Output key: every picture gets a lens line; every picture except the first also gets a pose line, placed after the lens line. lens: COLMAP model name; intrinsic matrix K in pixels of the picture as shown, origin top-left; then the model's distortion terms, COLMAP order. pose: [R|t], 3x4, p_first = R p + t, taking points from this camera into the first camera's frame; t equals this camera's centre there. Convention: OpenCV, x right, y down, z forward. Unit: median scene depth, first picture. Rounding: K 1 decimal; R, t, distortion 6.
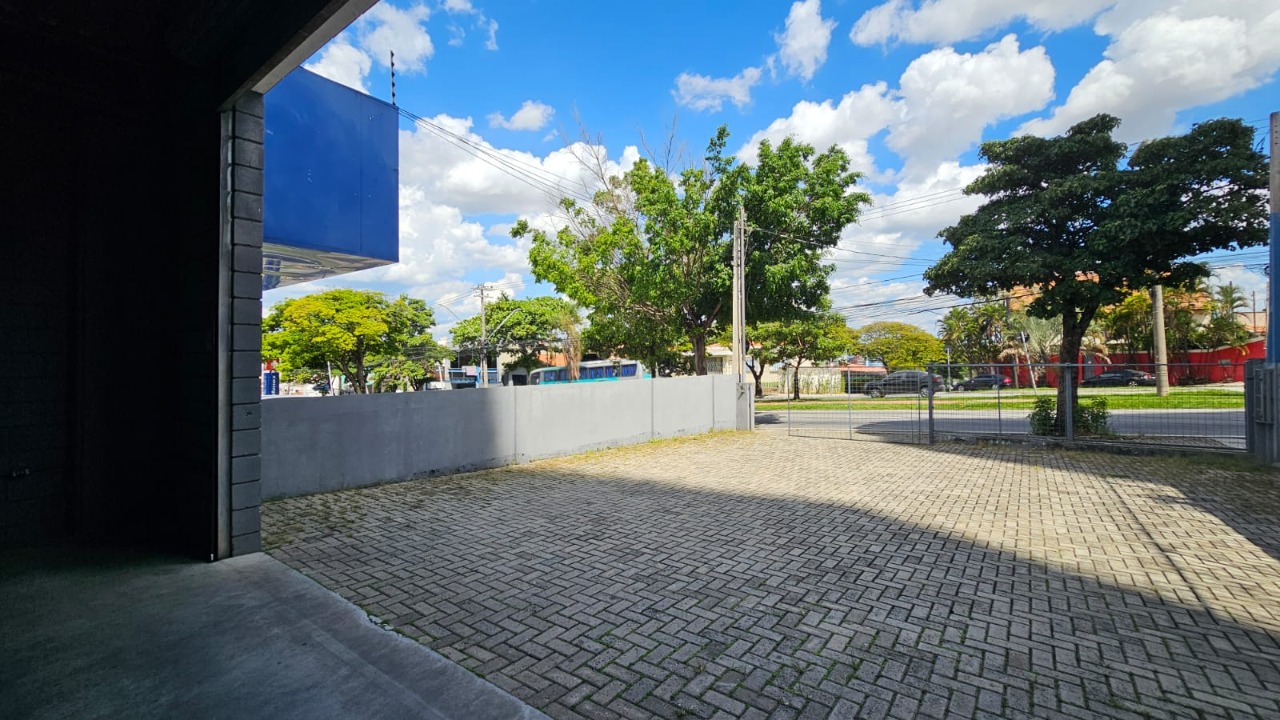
lens RADIAL K [[522.3, 0, 638.7], [0, 522.3, 339.4], [0, 0, 1]] dist [-0.002804, -0.000352]
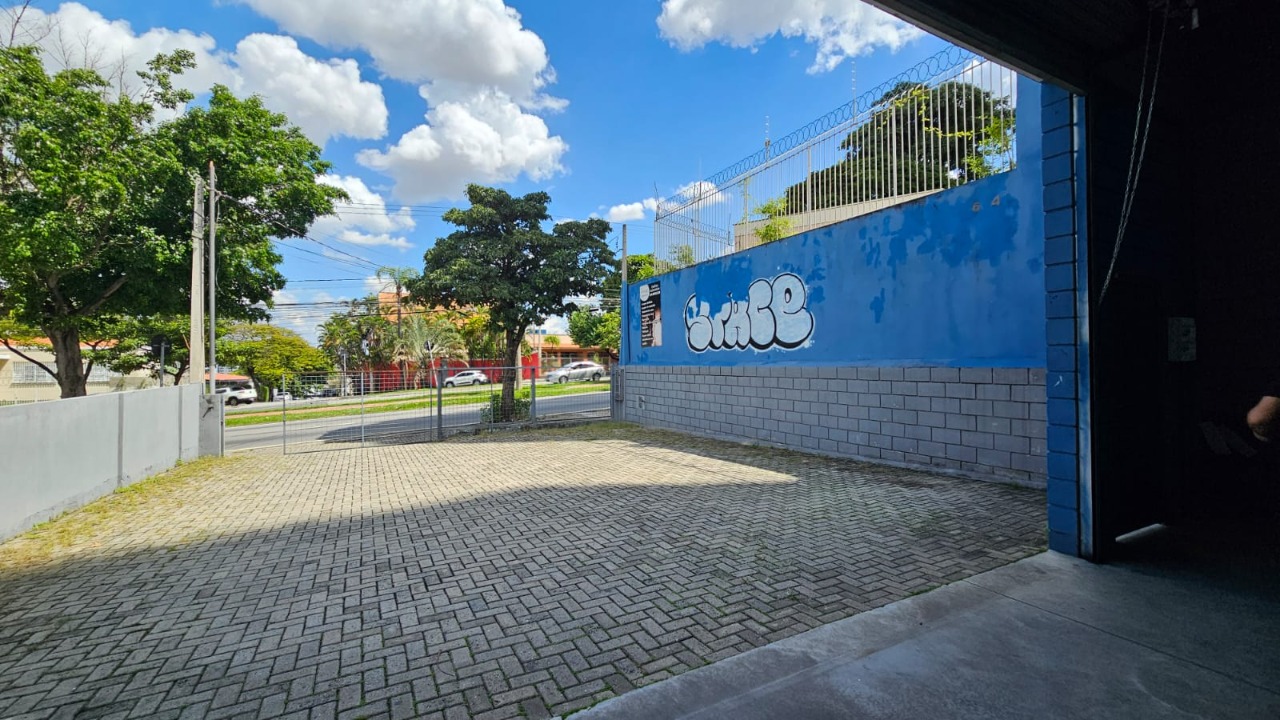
lens RADIAL K [[524.0, 0, 640.4], [0, 524.0, 353.7], [0, 0, 1]] dist [-0.001929, -0.000219]
pose [[0.428086, 0.017633, 0.903566, -0.346250], [-0.031968, 0.999479, -0.004358, 0.010983], [-0.903172, -0.027020, 0.428427, 0.184130]]
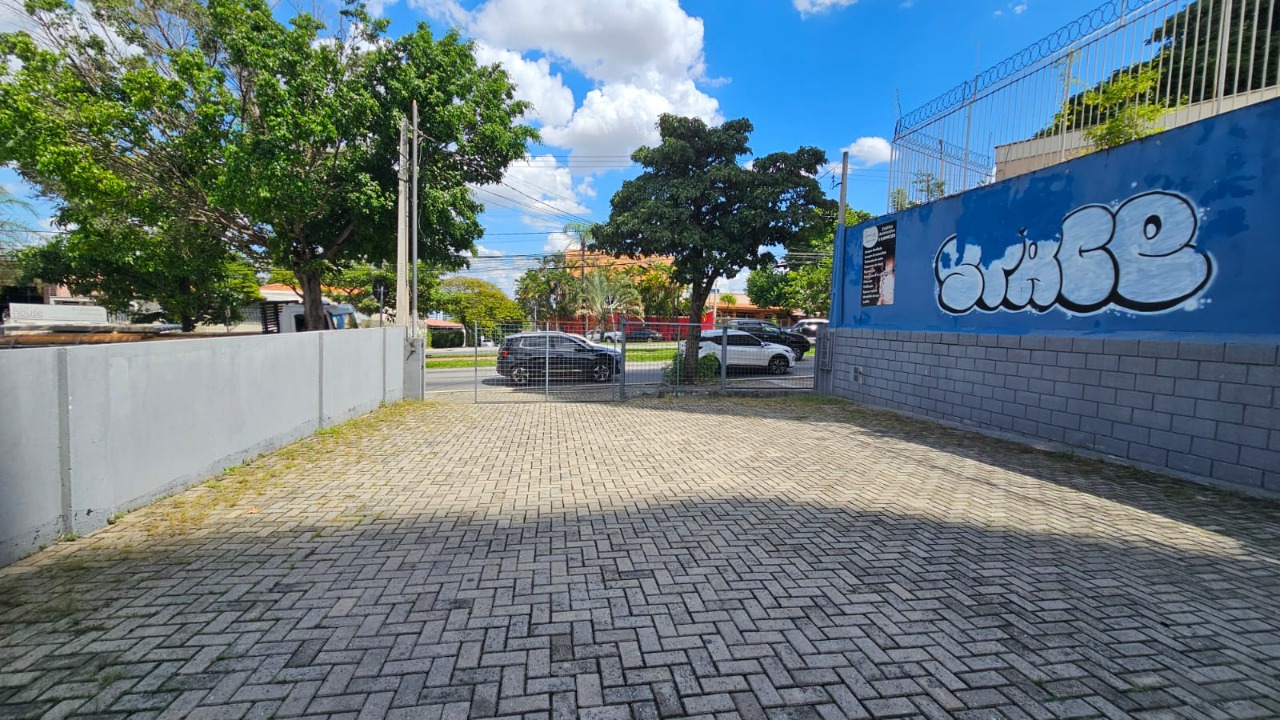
lens RADIAL K [[524.0, 0, 640.4], [0, 524.0, 353.7], [0, 0, 1]] dist [-0.001929, -0.000219]
pose [[0.689080, -0.015873, 0.724511, -0.198458], [-0.067484, 0.994010, 0.085962, 0.026608], [-0.721536, -0.108128, 0.683882, 0.371473]]
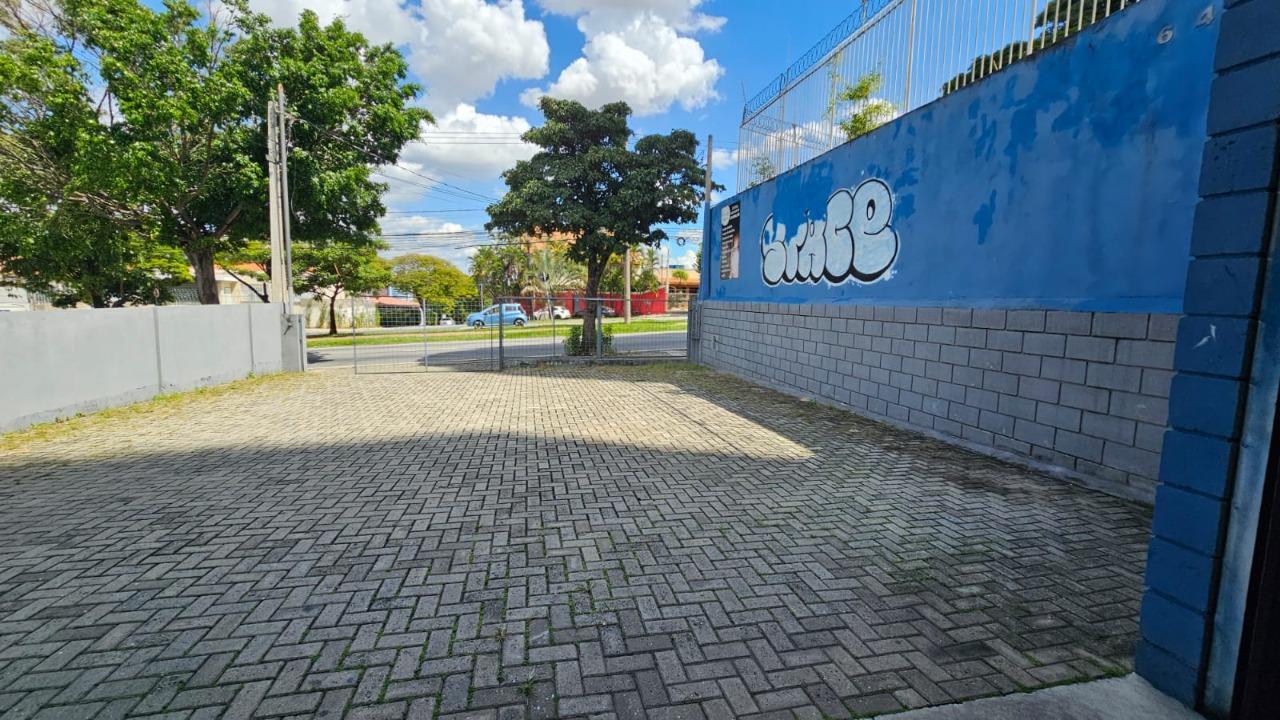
lens RADIAL K [[527.7, 0, 643.7], [0, 527.7, 352.8], [0, 0, 1]] dist [-0.001372, 0.000580]
pose [[0.653751, -0.055567, 0.754667, -0.097204], [-0.058774, 0.990559, 0.123851, 0.014559], [-0.754424, -0.125322, 0.644312, 0.088815]]
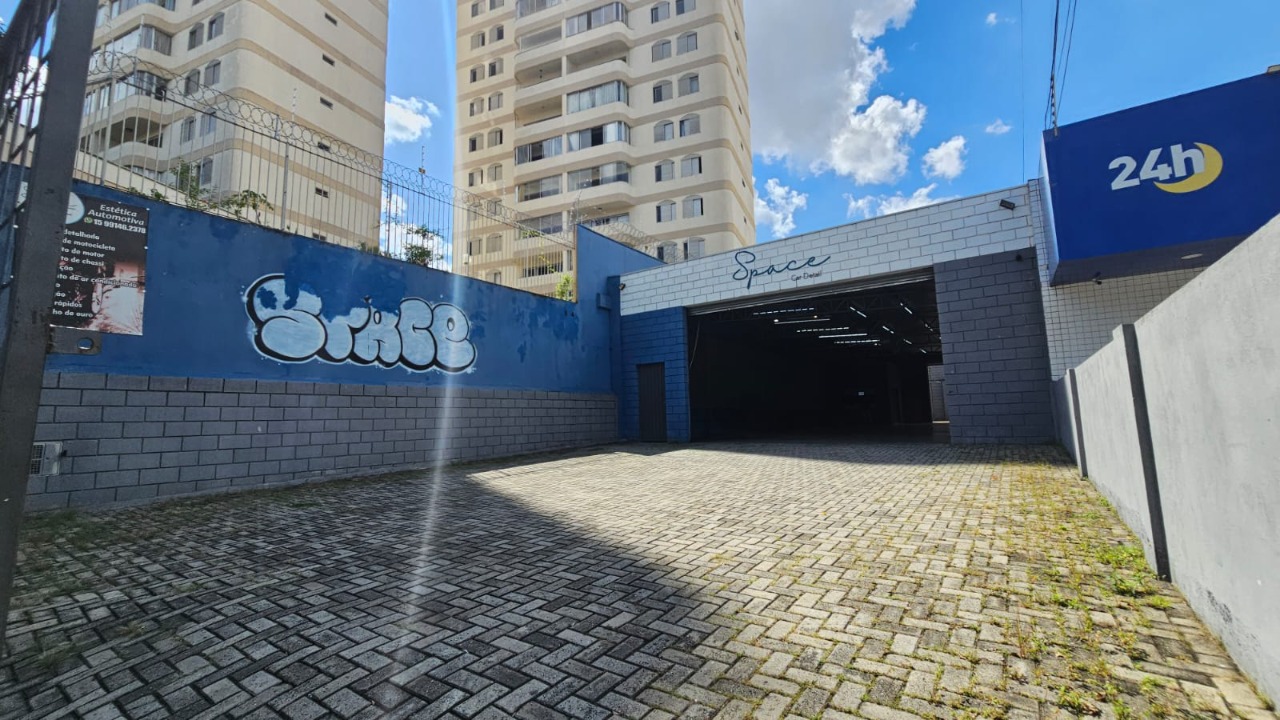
lens RADIAL K [[527.7, 0, 643.7], [0, 527.7, 352.8], [0, 0, 1]] dist [-0.001372, 0.000580]
pose [[-0.999203, 0.025965, -0.030323, 0.351488], [0.030653, 0.985632, -0.166105, 0.153793], [0.025574, -0.166902, -0.985642, 1.557392]]
